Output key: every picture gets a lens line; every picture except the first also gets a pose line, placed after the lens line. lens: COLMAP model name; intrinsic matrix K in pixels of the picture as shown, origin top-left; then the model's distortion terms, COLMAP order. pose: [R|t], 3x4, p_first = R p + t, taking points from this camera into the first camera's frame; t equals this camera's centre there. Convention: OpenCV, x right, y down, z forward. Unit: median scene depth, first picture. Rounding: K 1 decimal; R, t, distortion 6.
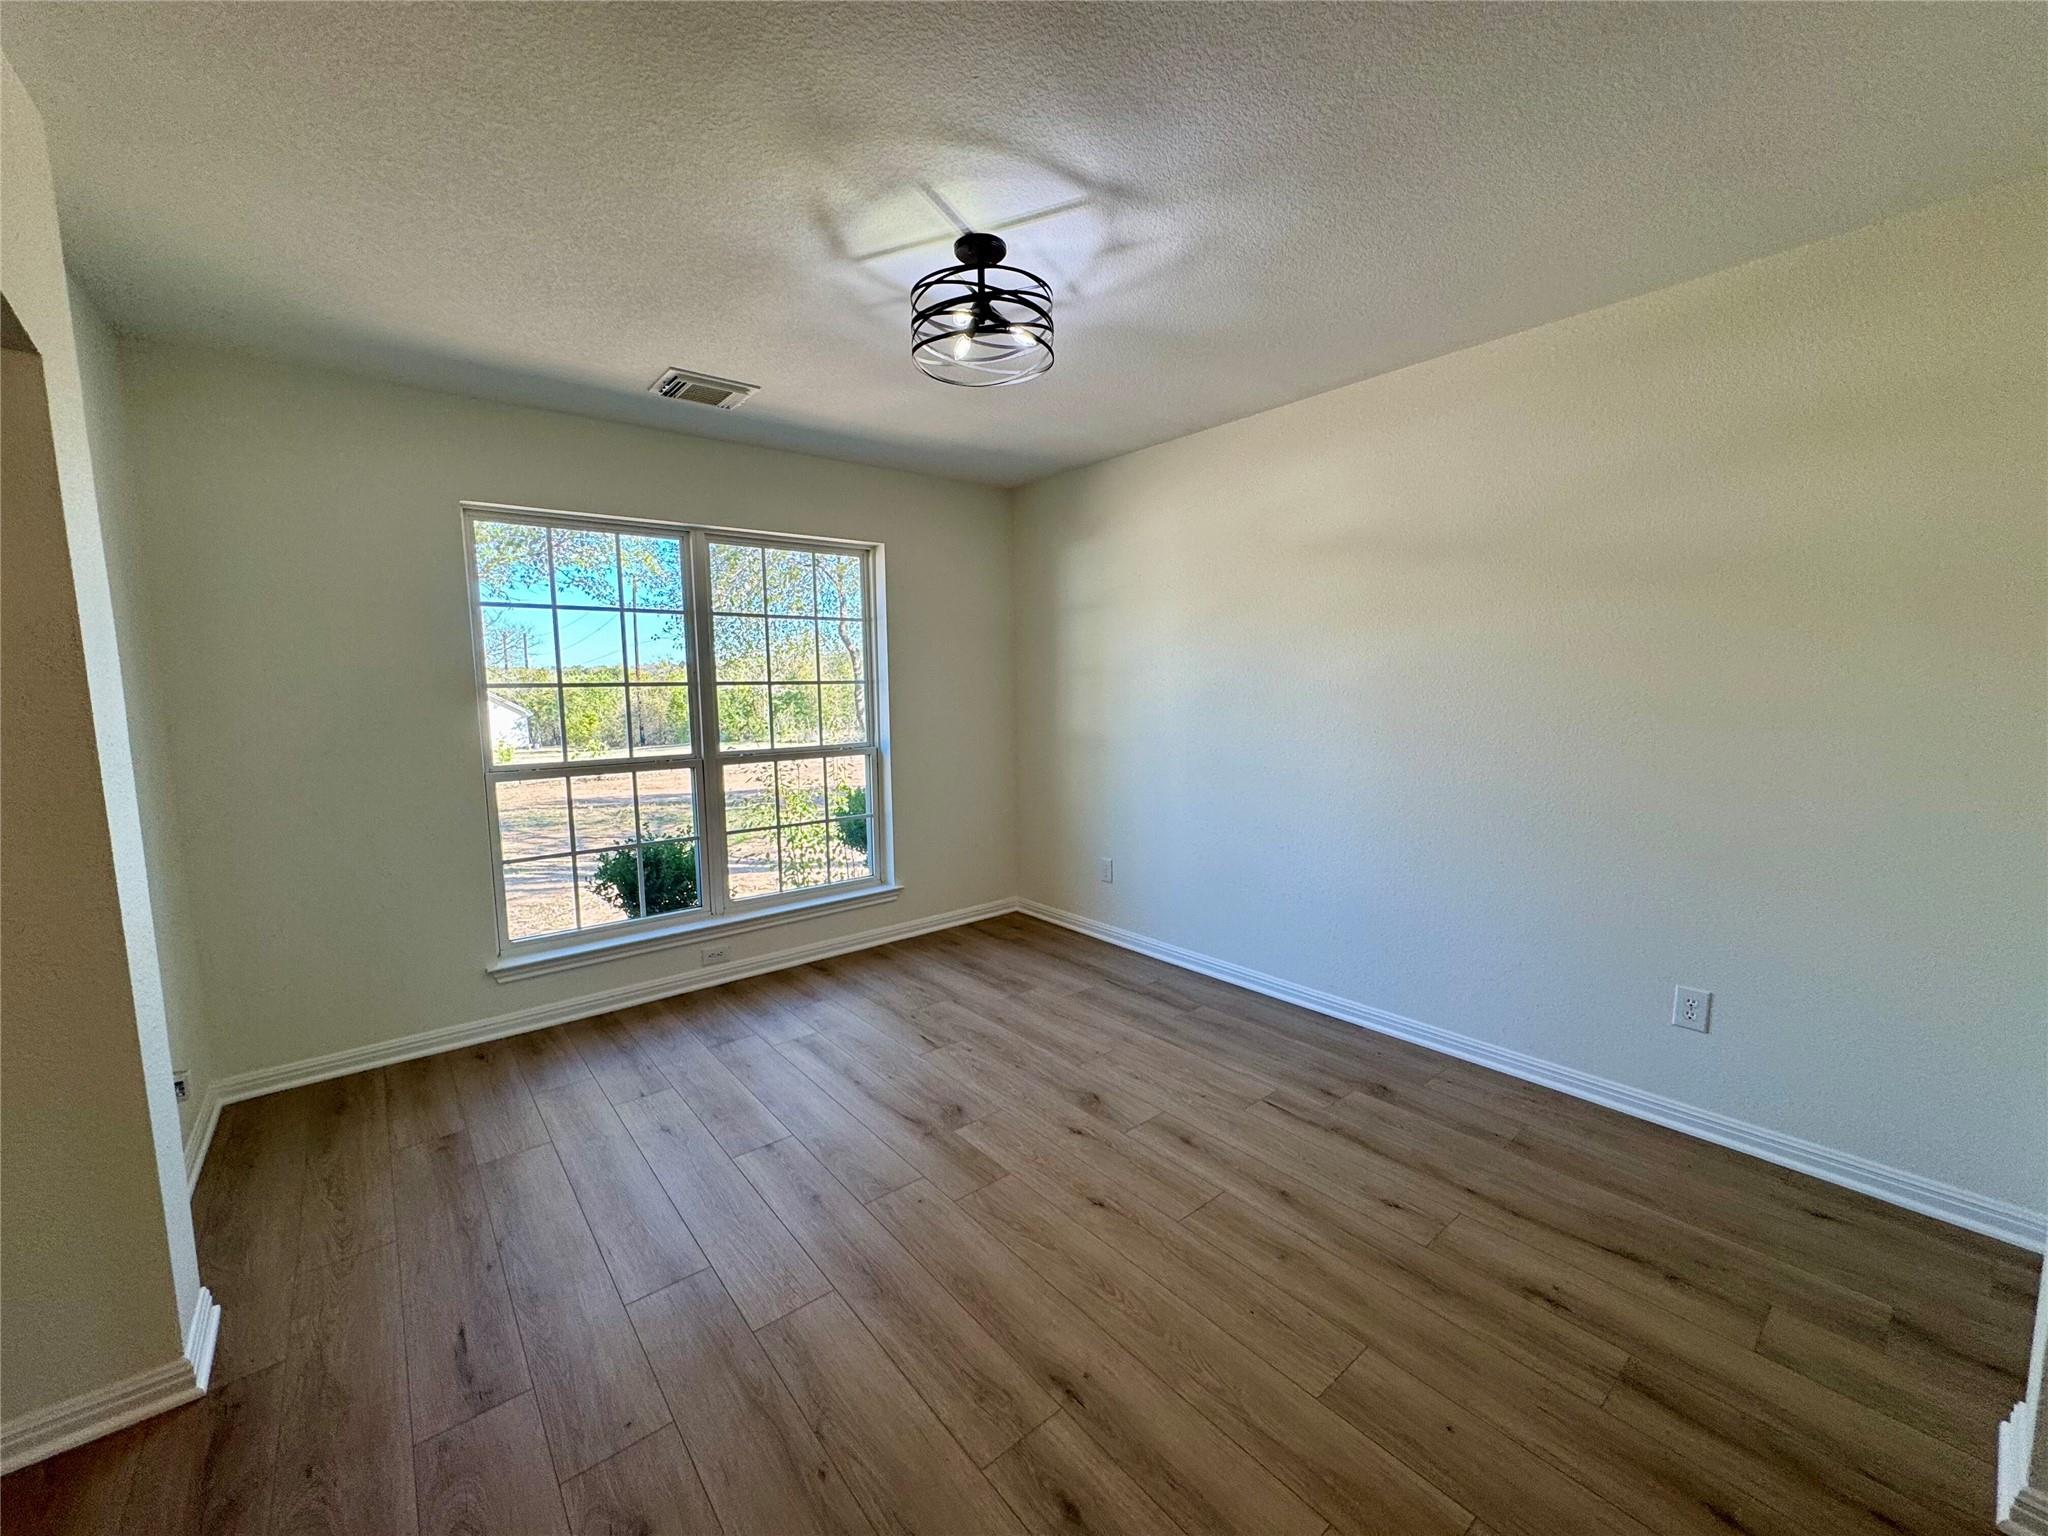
lens RADIAL K [[816.8, 0, 1029.3], [0, 816.8, 775.2], [0, 0, 1]] dist [0.000619, -0.000086]
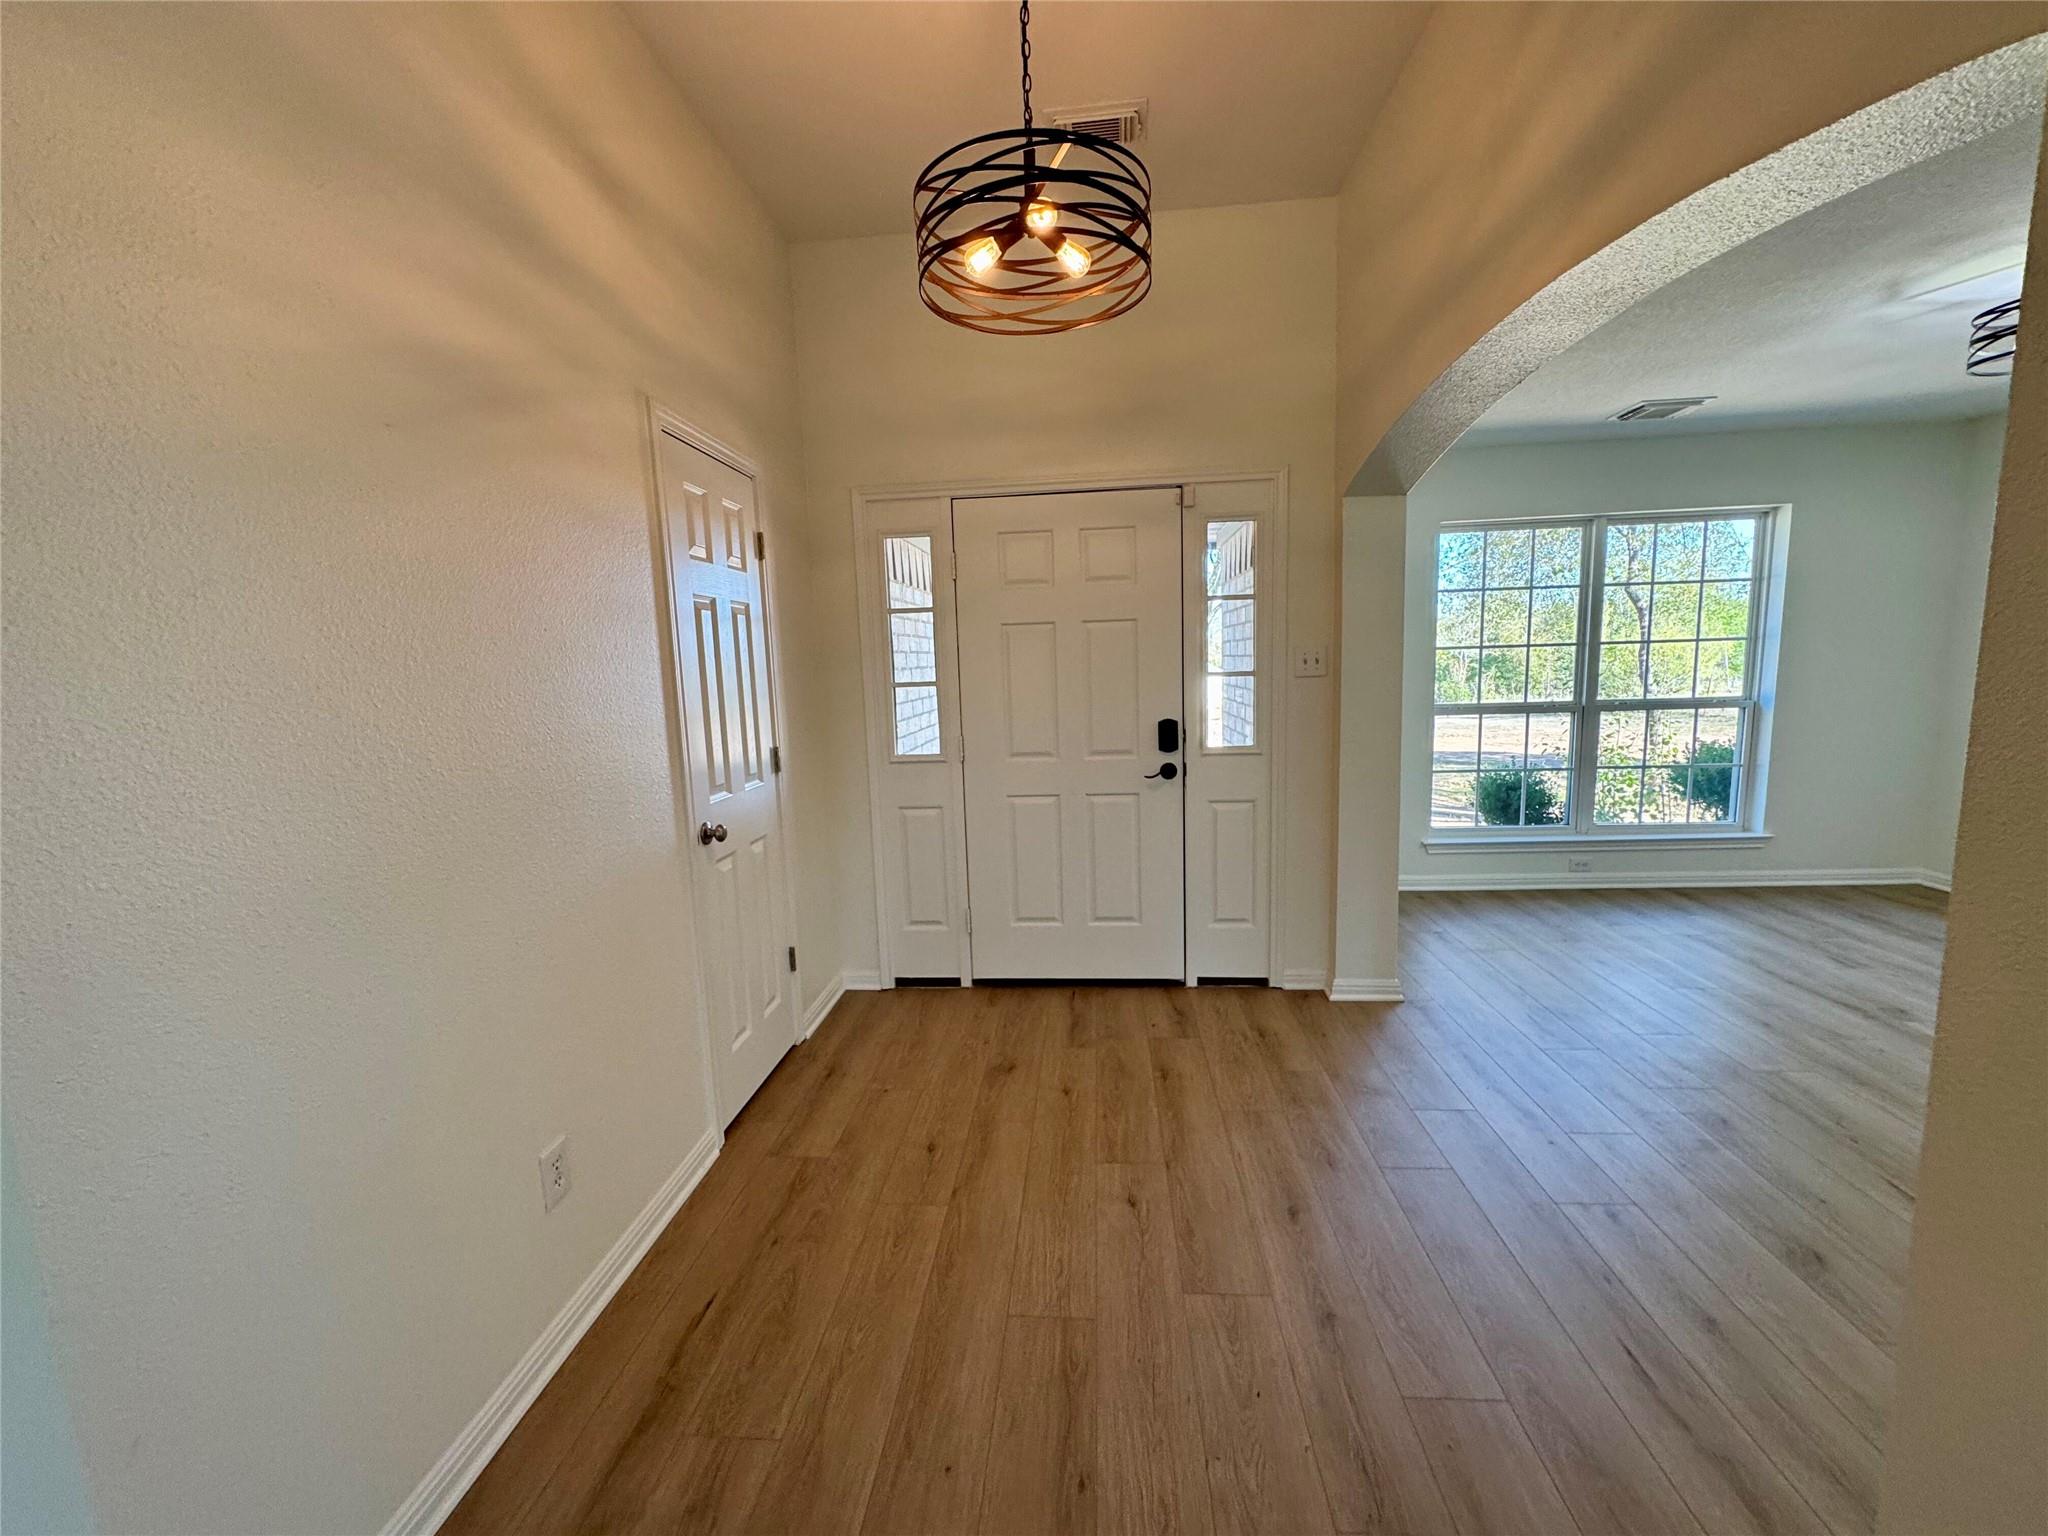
lens RADIAL K [[816.8, 0, 1029.3], [0, 816.8, 775.2], [0, 0, 1]] dist [0.000619, -0.000086]
pose [[0.715318, 0.084736, -0.693642, -0.132710], [-0.055171, 0.996371, 0.064822, 0.050780], [0.696617, -0.008100, 0.717397, -0.463975]]
